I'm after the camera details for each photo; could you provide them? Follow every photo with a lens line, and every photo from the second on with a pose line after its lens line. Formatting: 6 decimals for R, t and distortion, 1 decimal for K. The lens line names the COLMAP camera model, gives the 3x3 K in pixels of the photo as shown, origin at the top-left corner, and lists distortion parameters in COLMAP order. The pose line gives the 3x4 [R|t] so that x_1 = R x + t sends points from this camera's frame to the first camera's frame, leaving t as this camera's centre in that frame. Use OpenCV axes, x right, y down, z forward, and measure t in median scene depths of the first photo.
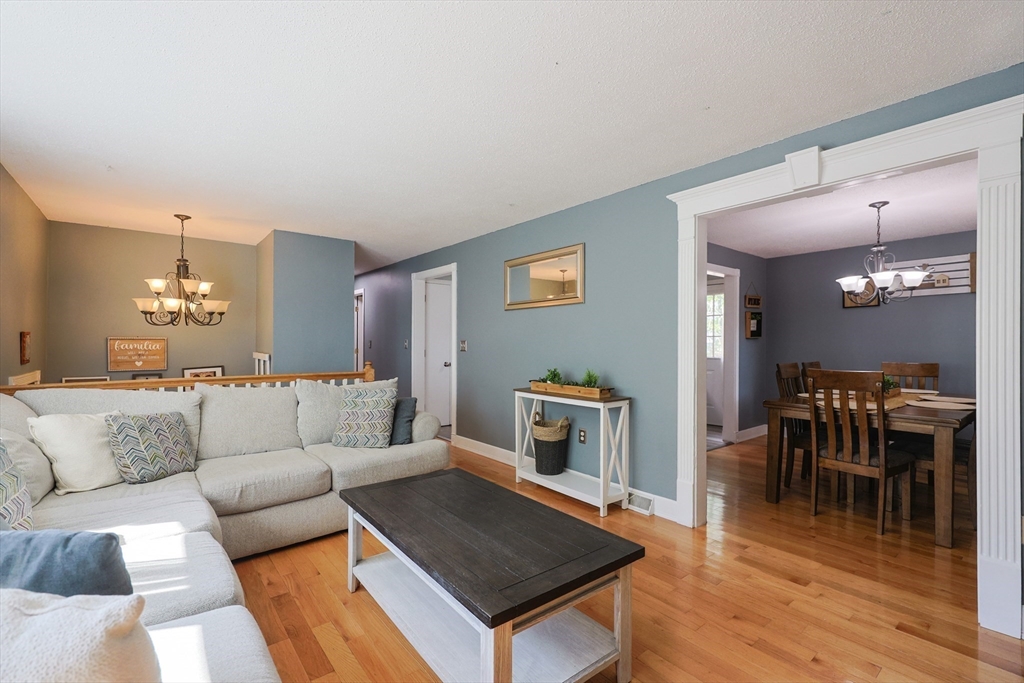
lens RADIAL K [[444.2, 0, 512.0], [0, 444.2, 343.0], [0, 0, 1]] dist [-0.005362, -0.000471]
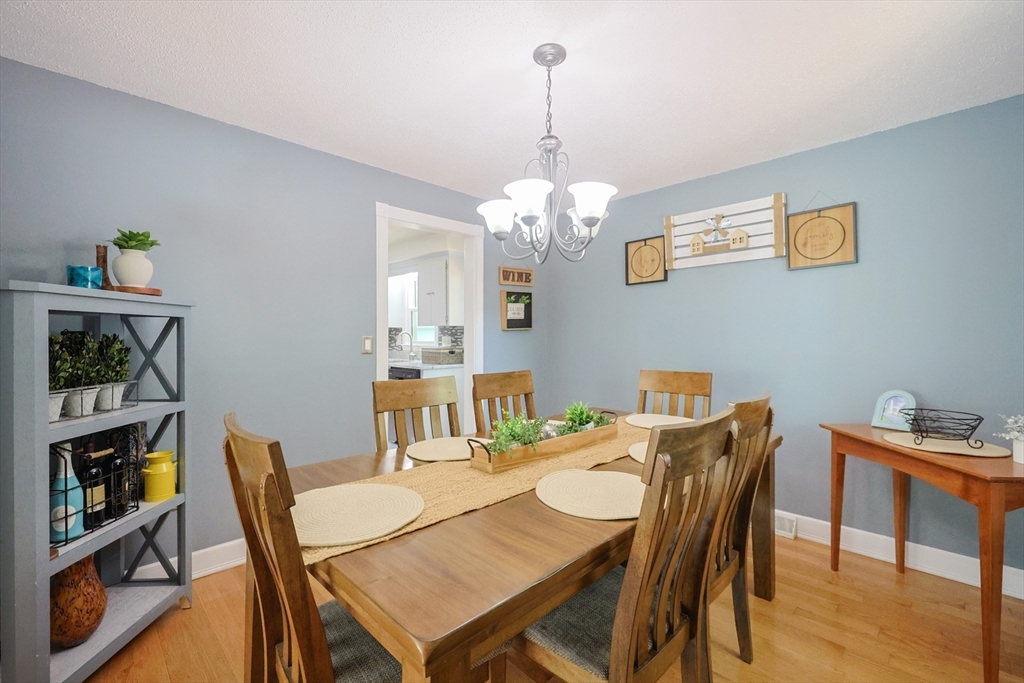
lens RADIAL K [[444.2, 0, 514.0], [0, 444.2, 339.1], [0, 0, 1]] dist [-0.005362, -0.000471]
pose [[0.992309, -0.001798, 0.123770, 0.514504], [0.001194, 0.999987, 0.004950, -0.000208], [-0.123778, -0.004764, 0.992299, 0.362357]]
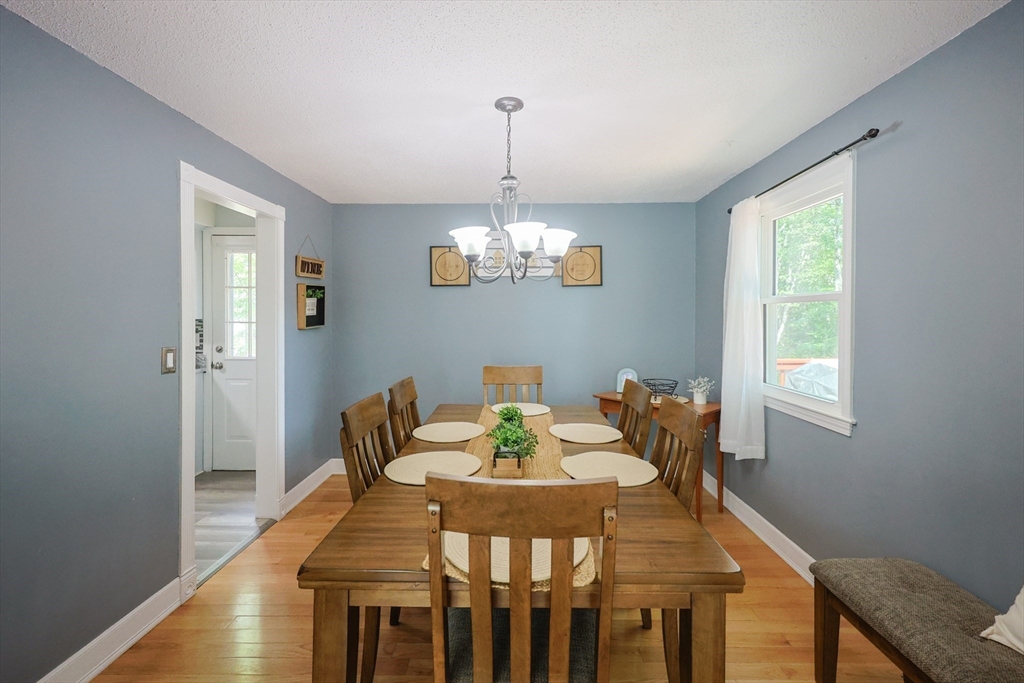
lens RADIAL K [[444.2, 0, 521.2], [0, 444.2, 326.1], [0, 0, 1]] dist [-0.005362, -0.000471]
pose [[0.618218, -0.016927, 0.785824, 0.275466], [-0.002710, 0.999716, 0.023667, -0.032159], [-0.786002, -0.016761, 0.617997, 0.447925]]
